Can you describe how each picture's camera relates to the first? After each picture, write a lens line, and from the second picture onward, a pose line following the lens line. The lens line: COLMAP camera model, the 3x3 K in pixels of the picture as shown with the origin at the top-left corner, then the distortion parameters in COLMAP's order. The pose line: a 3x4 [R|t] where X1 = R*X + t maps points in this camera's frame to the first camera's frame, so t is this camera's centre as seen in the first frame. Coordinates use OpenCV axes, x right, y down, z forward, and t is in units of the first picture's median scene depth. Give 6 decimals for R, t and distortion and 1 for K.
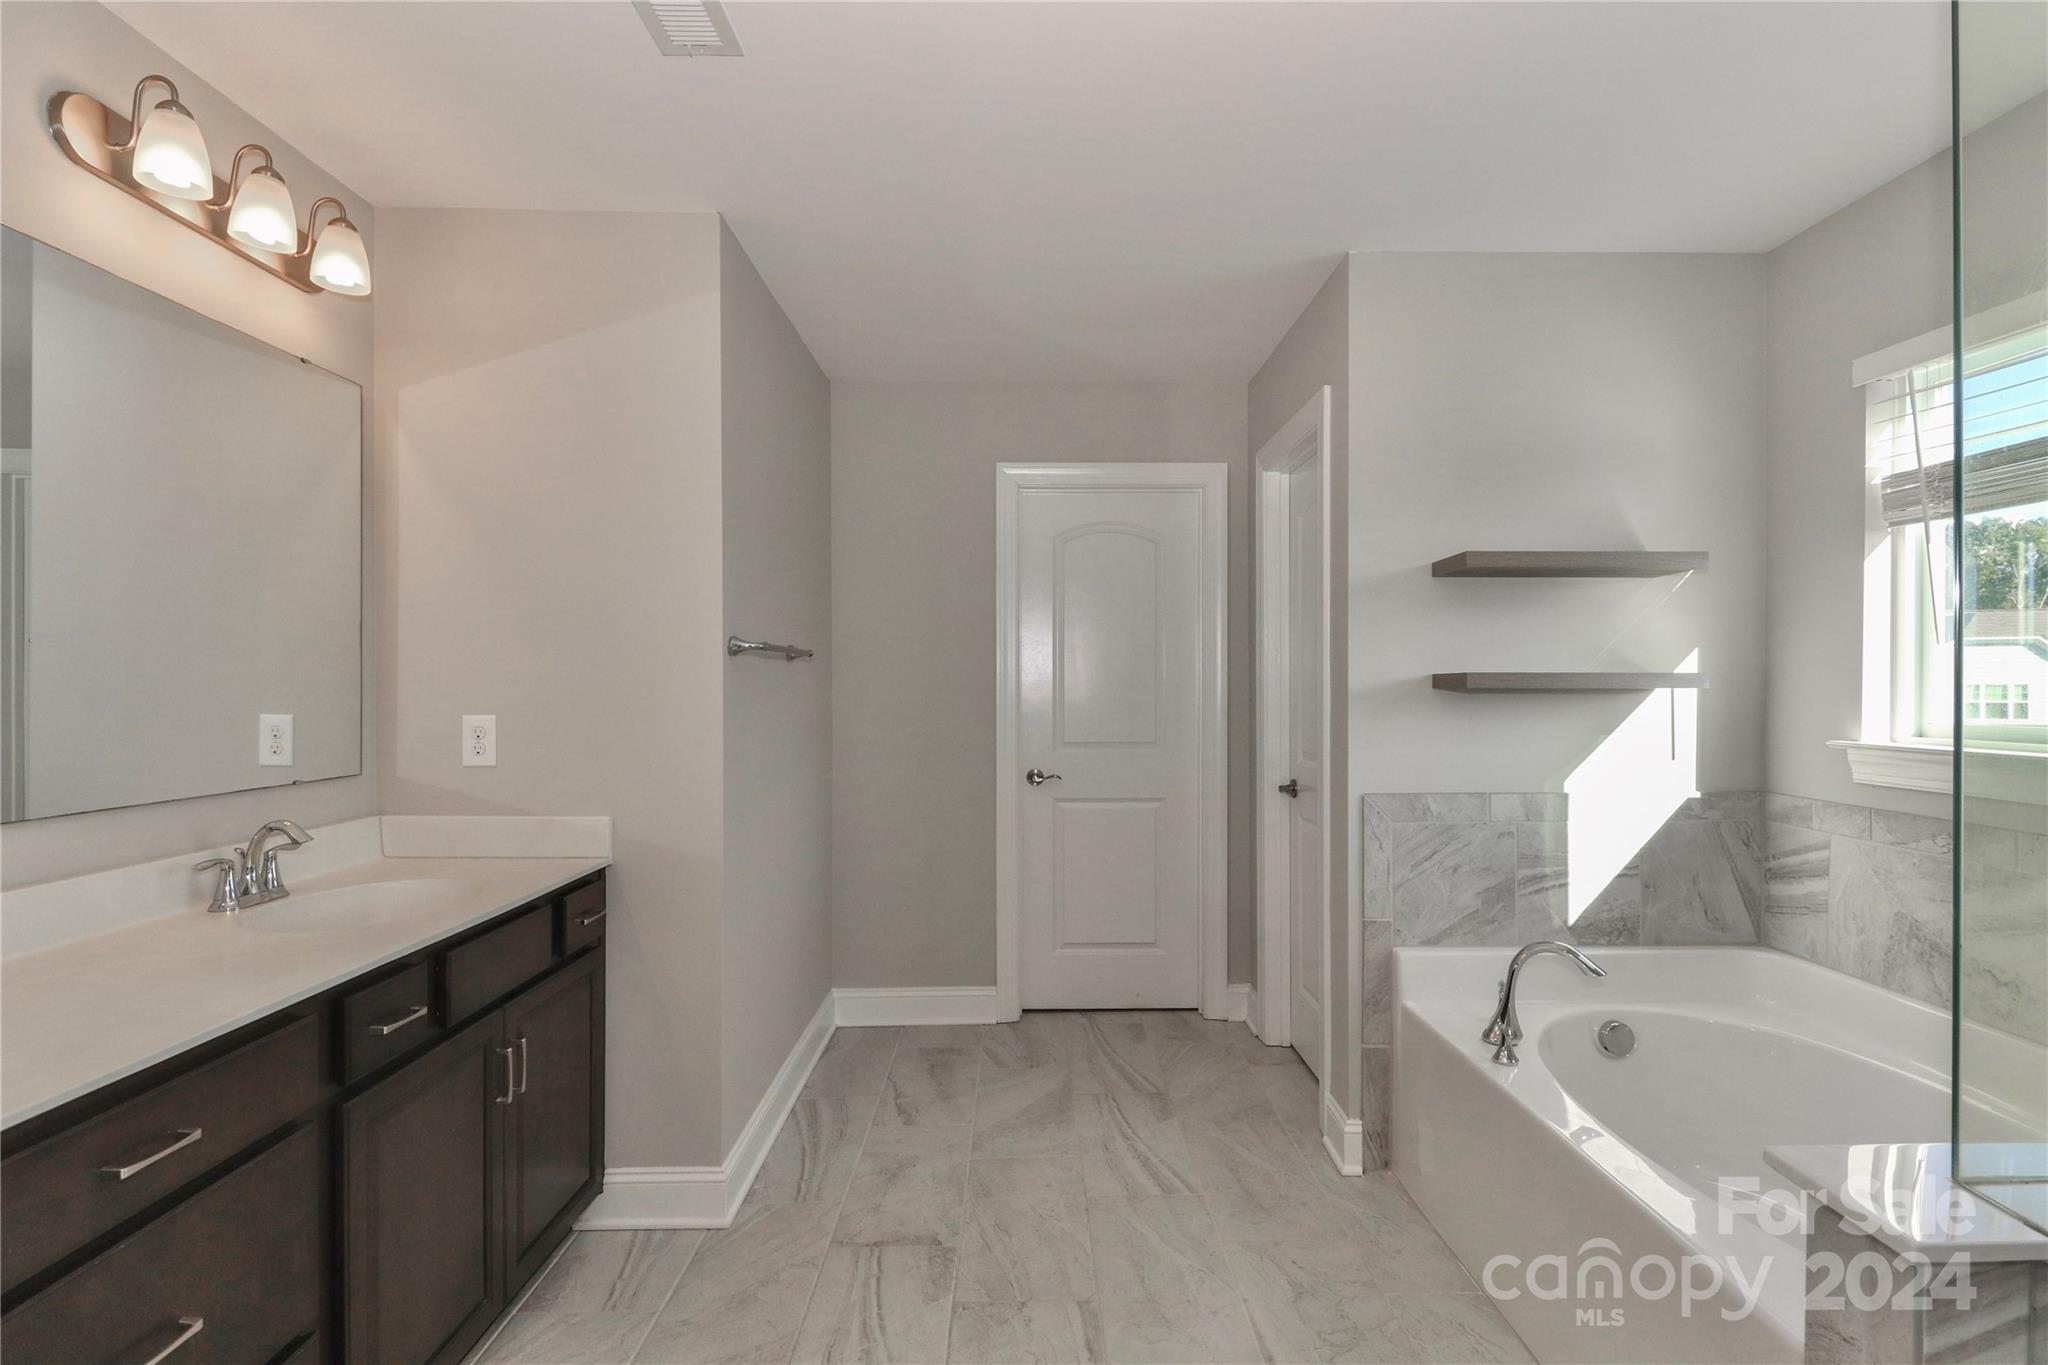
lens RADIAL K [[969.9, 0, 1025.1], [0, 969.9, 680.4], [0, 0, 1]] dist [0.012050, -0.008323]
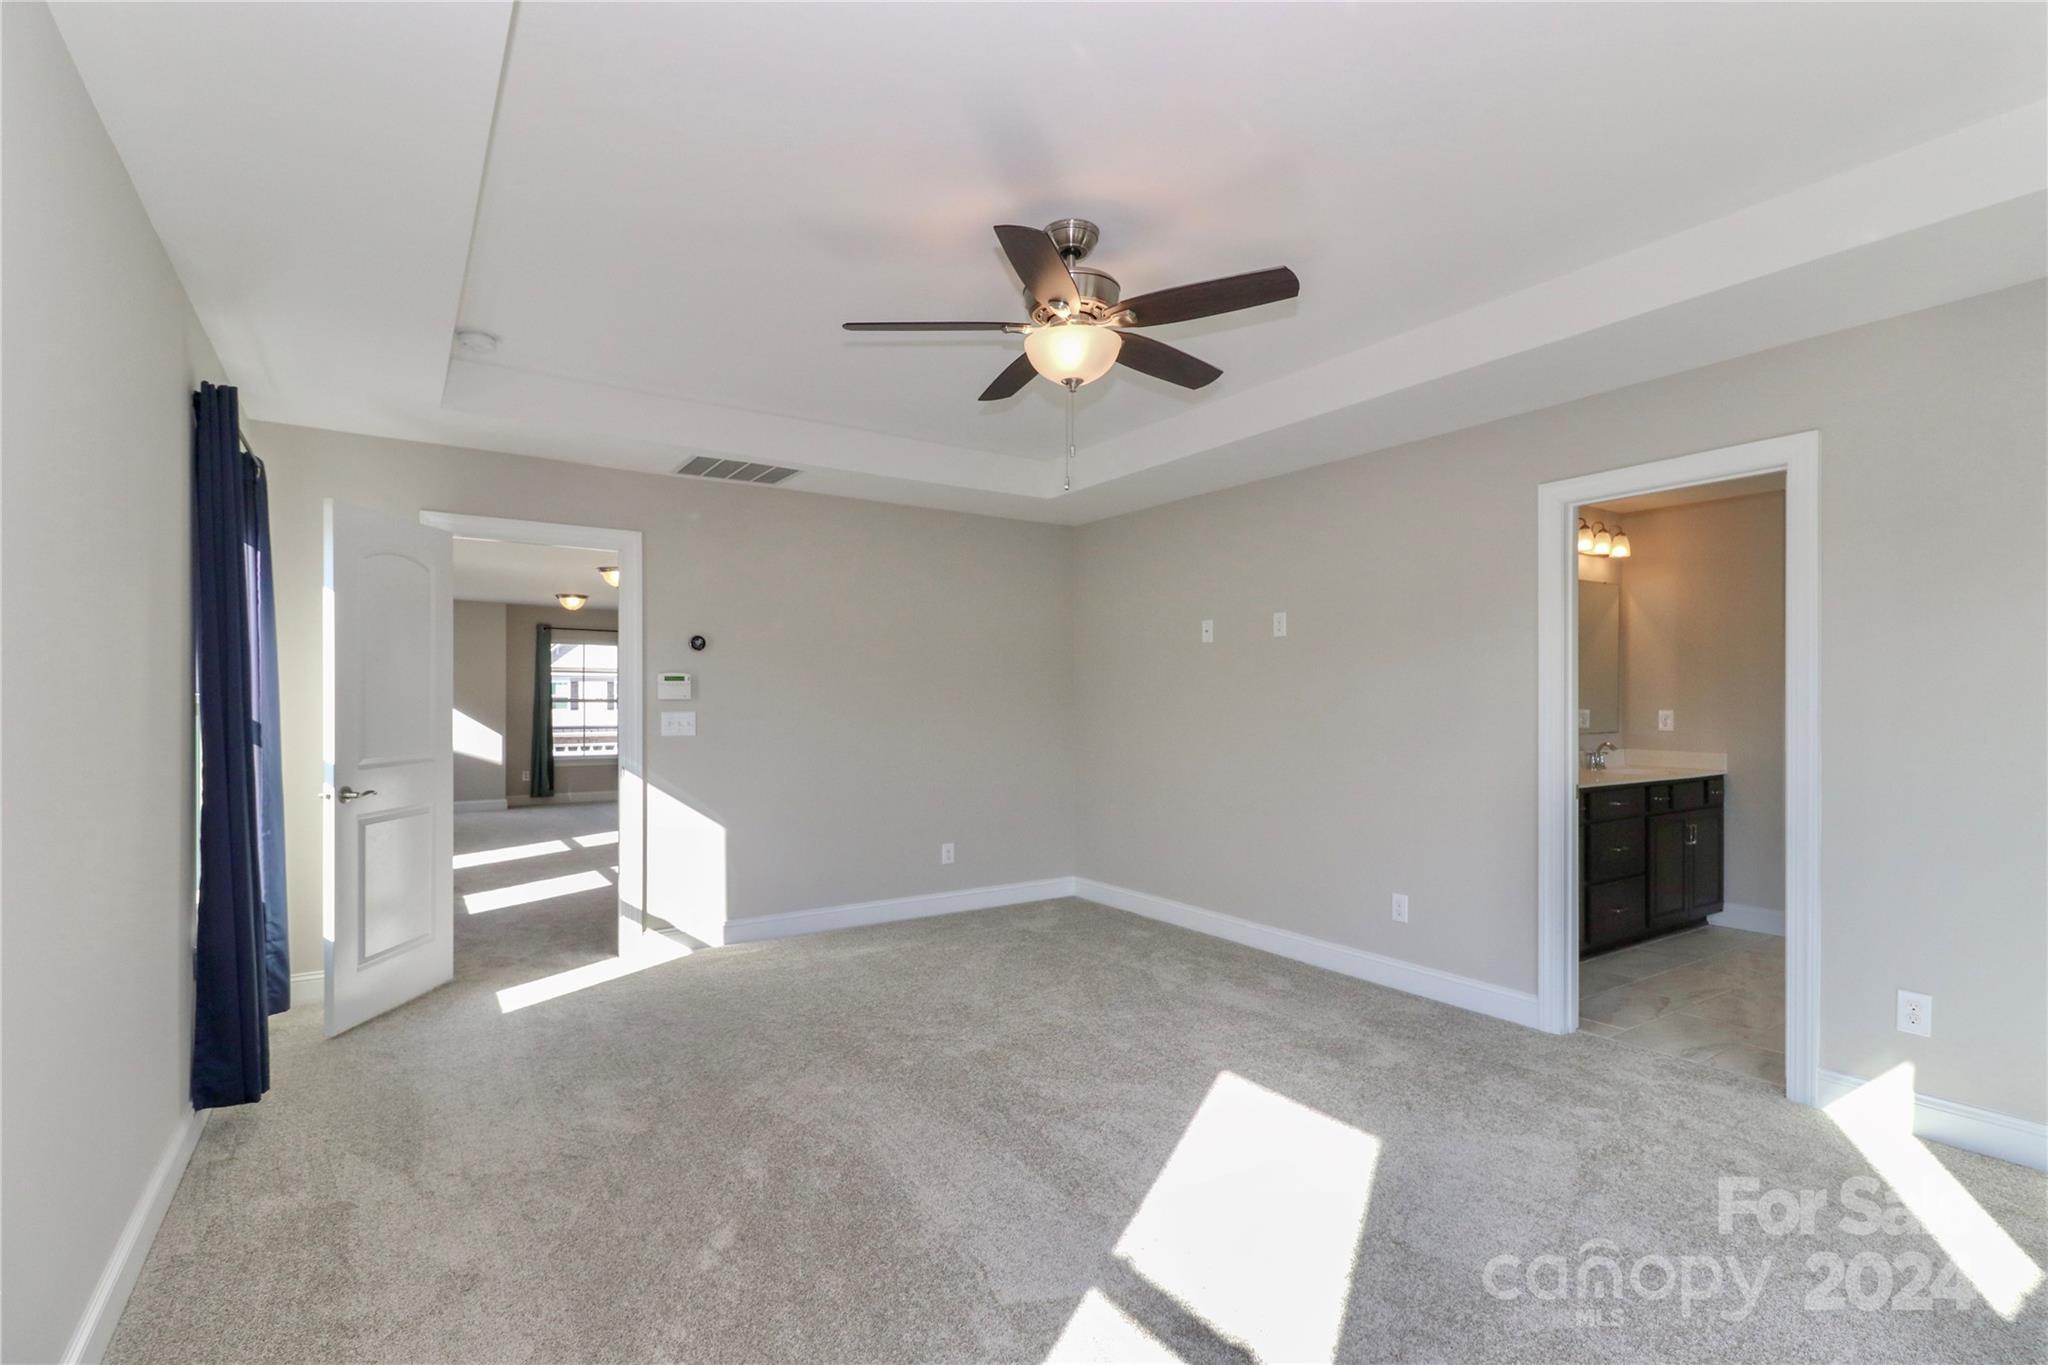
lens RADIAL K [[969.9, 0, 1023.2], [0, 969.9, 690.6], [0, 0, 1]] dist [0.012050, -0.008323]
pose [[0.553450, 0.006500, -0.832857, 0.645815], [-0.007990, 0.999965, 0.002494, -0.008955], [0.832844, 0.005274, 0.553482, -1.868229]]
